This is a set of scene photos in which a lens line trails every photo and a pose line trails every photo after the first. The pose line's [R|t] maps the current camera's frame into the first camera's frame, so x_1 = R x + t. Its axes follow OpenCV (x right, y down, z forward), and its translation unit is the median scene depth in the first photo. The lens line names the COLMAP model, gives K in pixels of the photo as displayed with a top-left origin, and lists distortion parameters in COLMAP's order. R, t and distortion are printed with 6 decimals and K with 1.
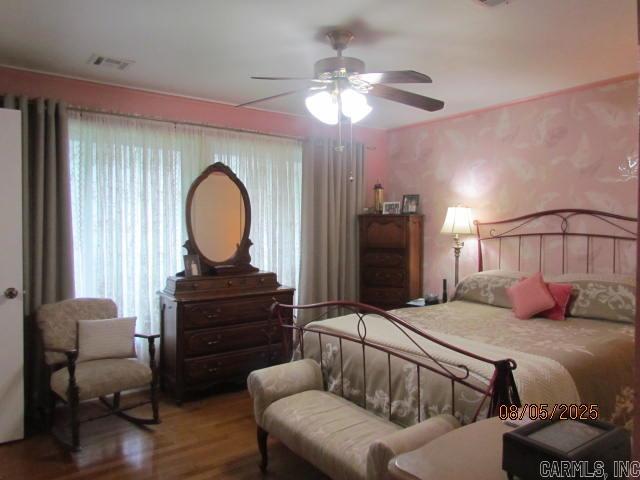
lens RADIAL K [[454.1, 0, 320.0], [0, 454.1, 240.0], [0, 0, 1]] dist [-0.034835, -0.001253]
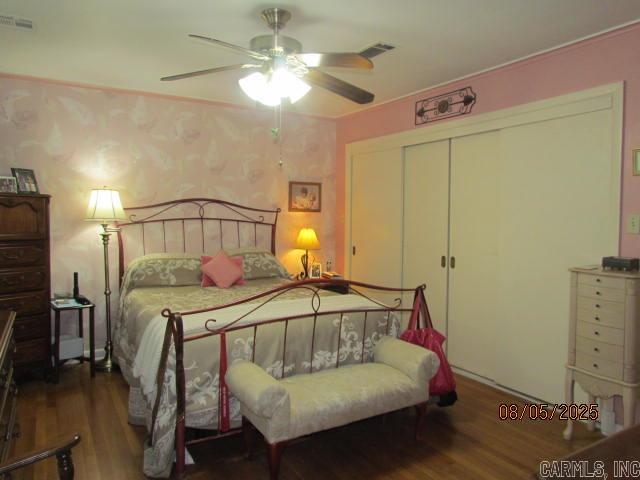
lens RADIAL K [[450.3, 0, 320.0], [0, 450.3, 240.0], [0, 0, 1]] dist [-0.059456, 0.000851]
pose [[0.081846, -0.046489, 0.995560, -0.627200], [0.023268, 0.998728, 0.044724, -0.002441], [-0.996373, 0.019504, 0.082823, 0.565100]]
